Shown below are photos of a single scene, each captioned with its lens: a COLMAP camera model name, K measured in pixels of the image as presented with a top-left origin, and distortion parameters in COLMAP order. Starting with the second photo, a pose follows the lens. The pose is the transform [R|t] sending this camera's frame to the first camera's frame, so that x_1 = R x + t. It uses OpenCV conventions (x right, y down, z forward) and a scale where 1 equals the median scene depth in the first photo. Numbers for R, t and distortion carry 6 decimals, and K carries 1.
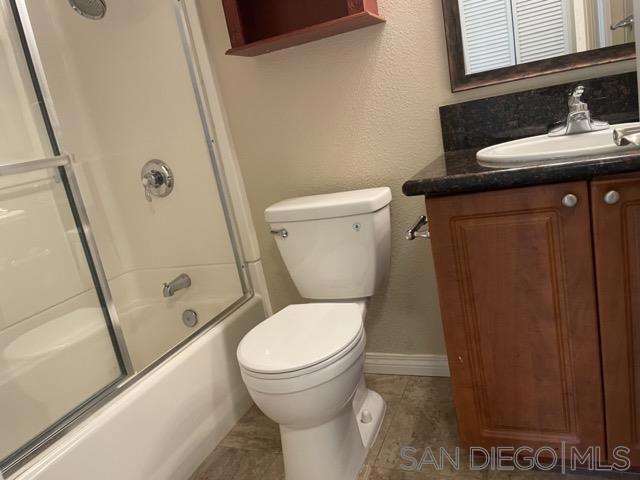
lens RADIAL K [[489.3, 0, 321.2], [0, 489.3, 236.9], [0, 0, 1]] dist [0.097063, -0.132681]
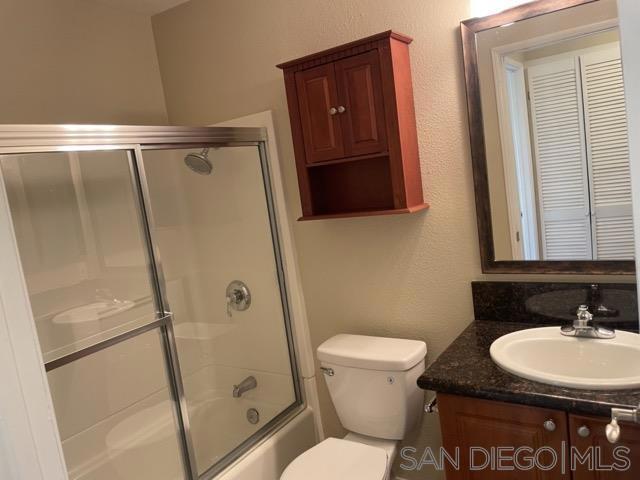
lens RADIAL K [[489.3, 0, 321.2], [0, 489.3, 236.9], [0, 0, 1]] dist [0.097063, -0.132681]
pose [[0.981767, 0.074795, -0.174755, 0.084578], [-0.087148, 0.994130, -0.064109, -0.255572], [0.168935, 0.078170, 0.982523, -0.199504]]
